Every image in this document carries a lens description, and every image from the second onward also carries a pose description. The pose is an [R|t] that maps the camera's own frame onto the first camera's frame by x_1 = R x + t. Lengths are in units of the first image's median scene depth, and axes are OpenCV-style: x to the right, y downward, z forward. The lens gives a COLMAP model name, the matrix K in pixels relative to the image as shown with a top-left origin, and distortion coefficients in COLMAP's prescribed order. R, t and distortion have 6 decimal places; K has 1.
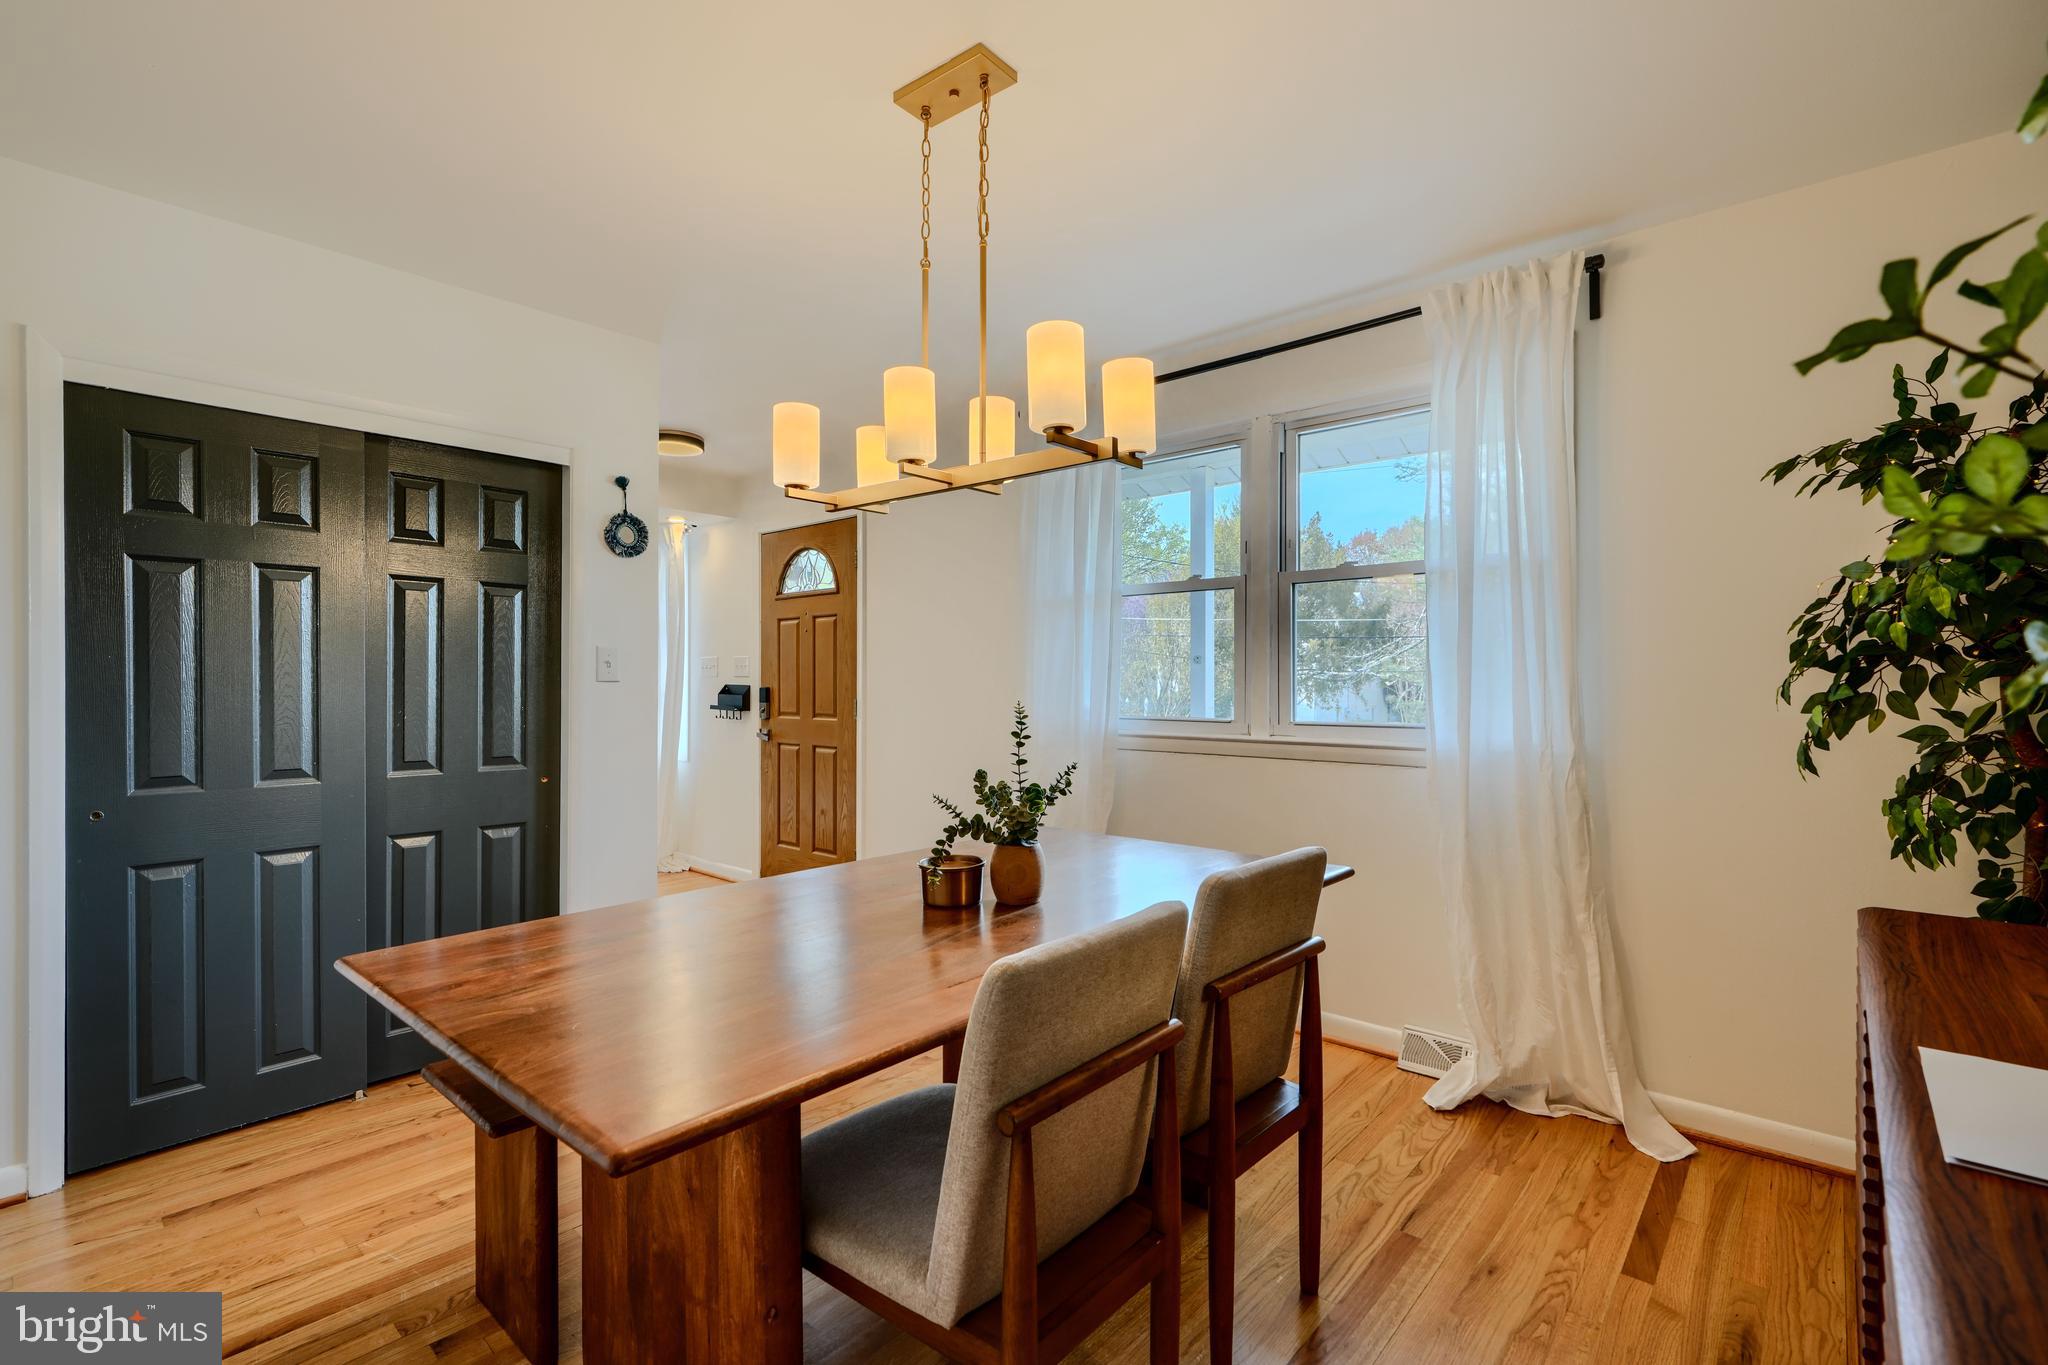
lens RADIAL K [[924.8, 0, 1030.5], [0, 924.8, 692.1], [0, 0, 1]] dist [0.003277, 0.000112]
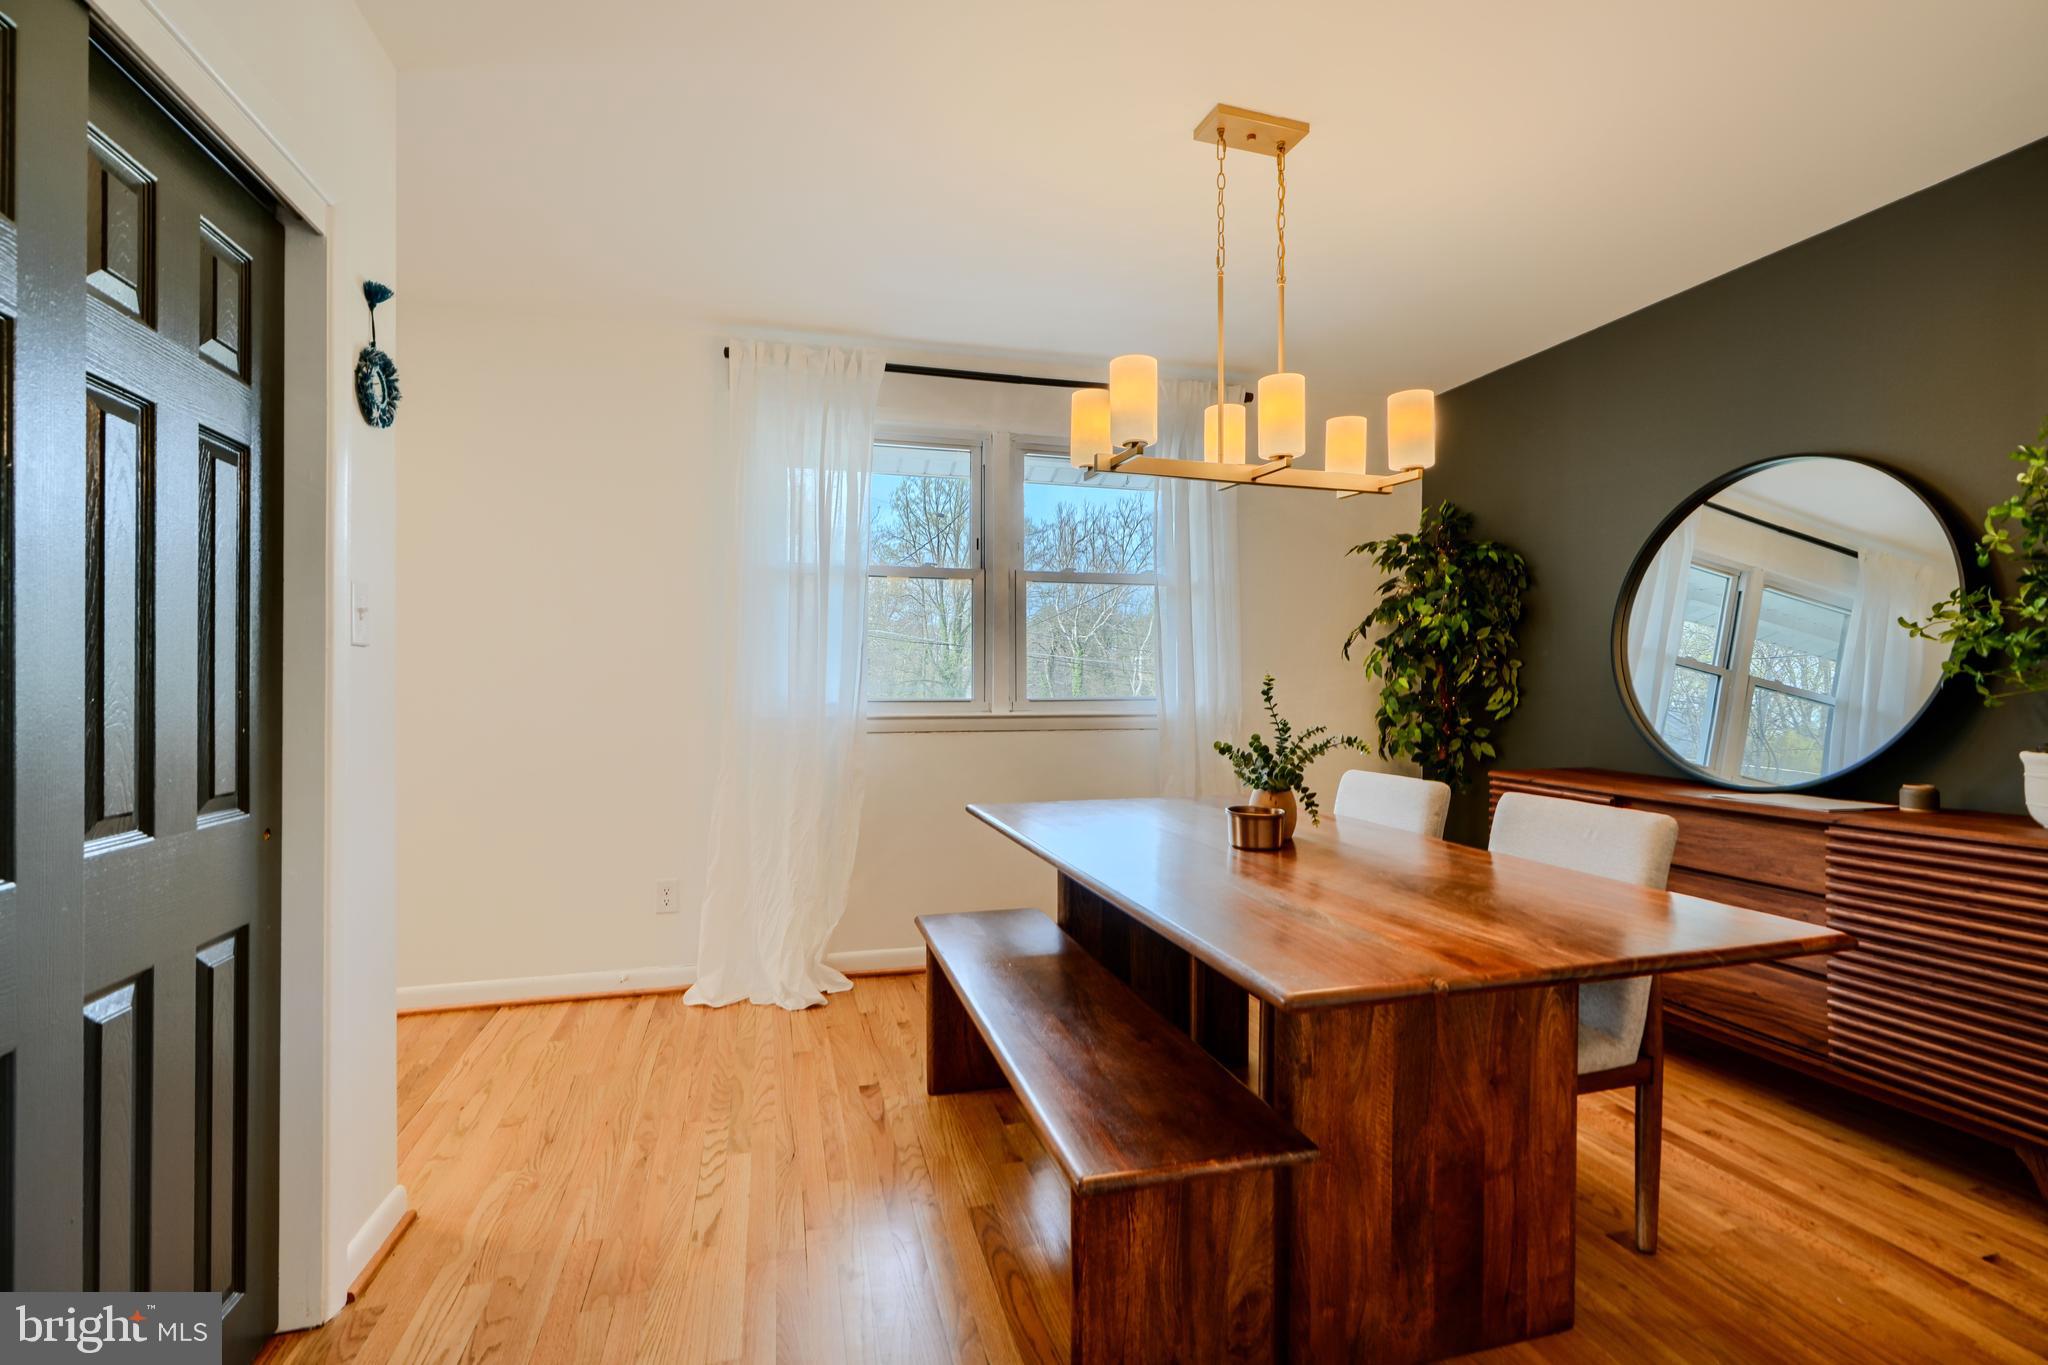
lens RADIAL K [[924.8, 0, 1036.2], [0, 924.8, 680.8], [0, 0, 1]] dist [0.003277, 0.000112]
pose [[0.534034, -0.000899, 0.845463, -0.698300], [0.004502, 0.999988, -0.001780, 0.011466], [-0.845451, 0.004757, 0.534032, 0.358428]]
